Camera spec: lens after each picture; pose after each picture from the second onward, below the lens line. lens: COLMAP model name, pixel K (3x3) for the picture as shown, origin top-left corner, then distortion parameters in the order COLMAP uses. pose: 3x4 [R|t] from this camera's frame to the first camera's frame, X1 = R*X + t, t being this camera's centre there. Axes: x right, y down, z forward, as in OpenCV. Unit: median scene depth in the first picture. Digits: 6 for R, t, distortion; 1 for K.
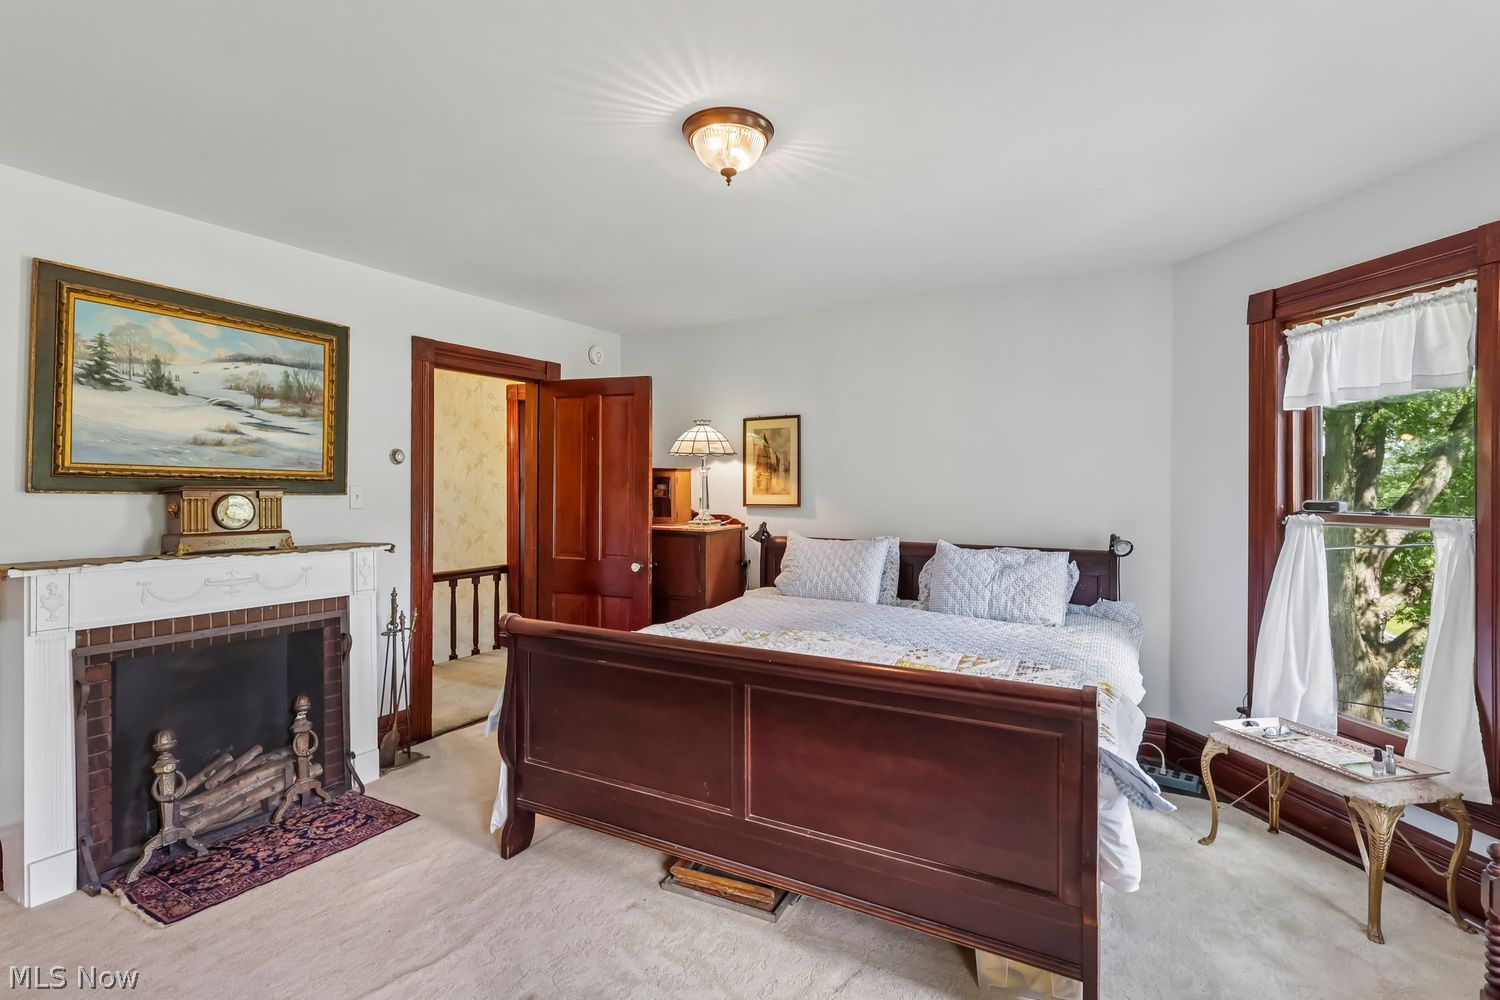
lens RADIAL K [[718.7, 0, 753.1], [0, 718.7, 489.4], [0, 0, 1]] dist [-0.003981, 0.001384]
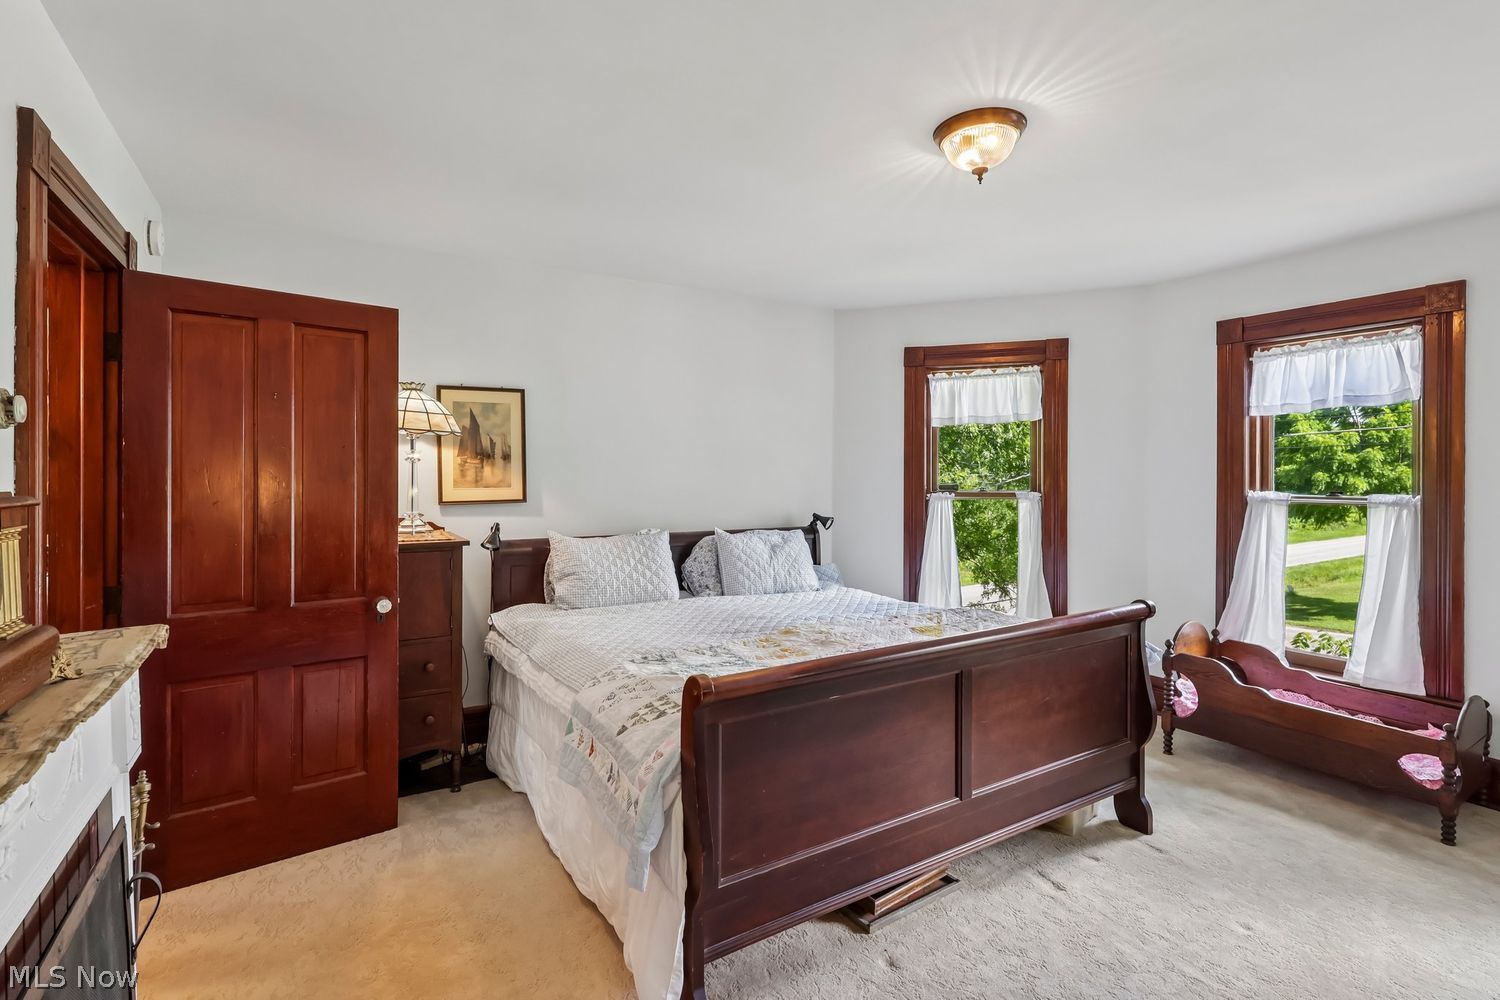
lens RADIAL K [[718.7, 0, 750.9], [0, 718.7, 480.4], [0, 0, 1]] dist [-0.003981, 0.001384]
pose [[0.473626, -0.007729, 0.880692, -0.720202], [0.010544, 0.999940, 0.003105, -0.000597], [-0.880663, 0.007815, 0.473679, 0.529700]]
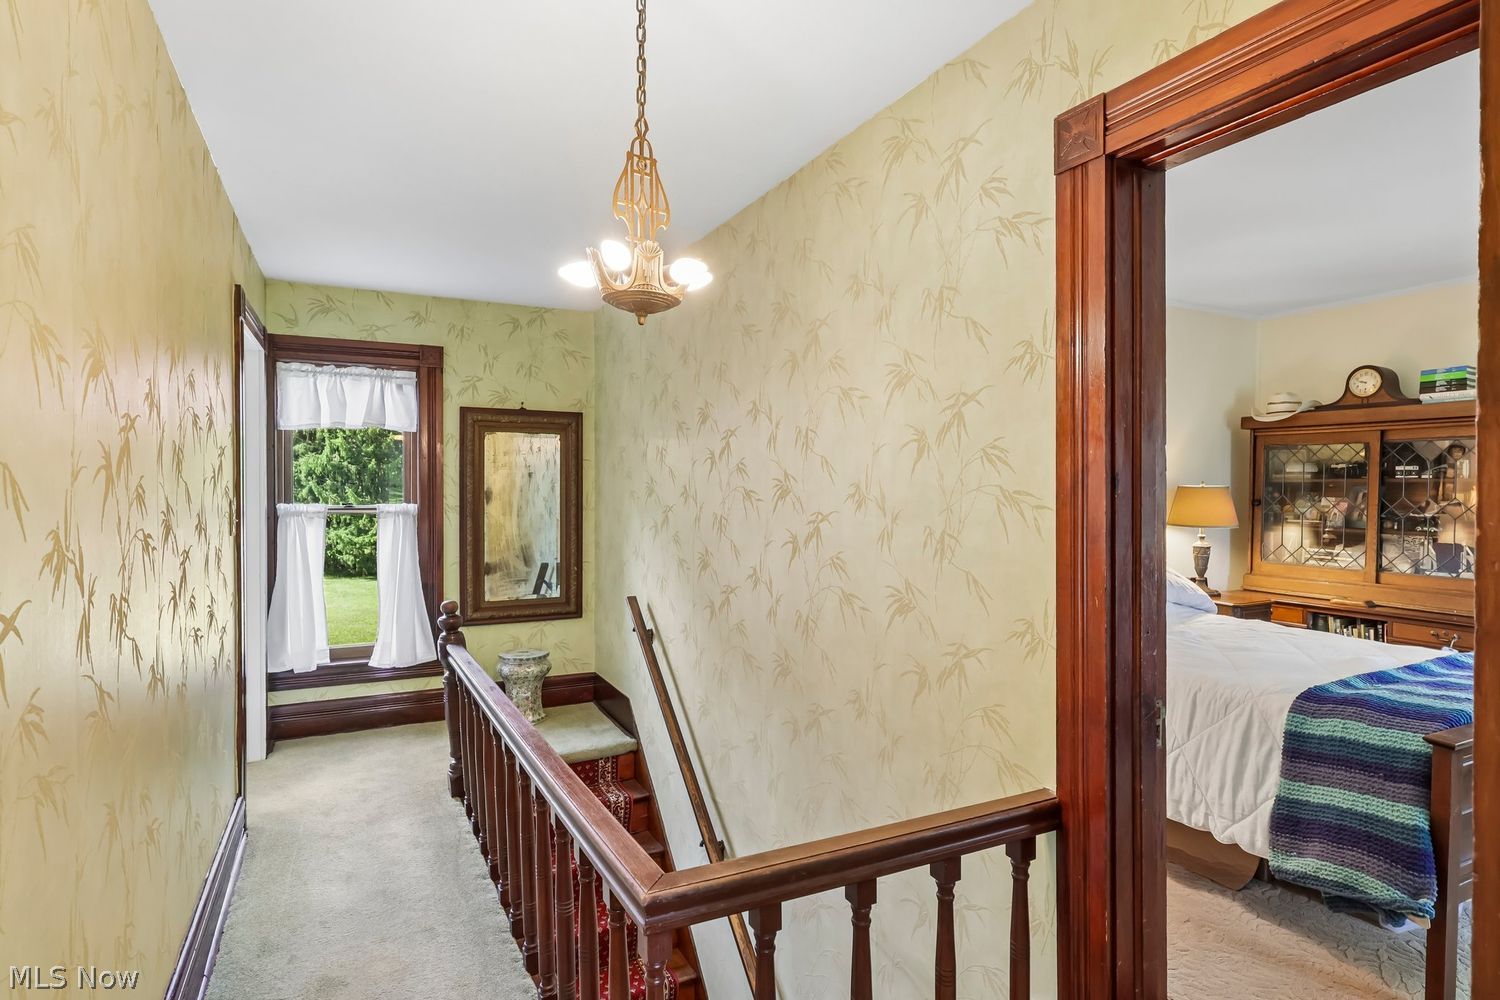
lens RADIAL K [[791.6, 0, 749.3], [0, 791.6, 497.8], [0, 0, 1]] dist [0.000960, 0.001967]
pose [[0.830256, 0.000891, -0.557381, -0.476508], [0.001073, 0.999994, 0.003198, -0.012621], [0.557381, -0.003253, 0.830251, 1.206750]]
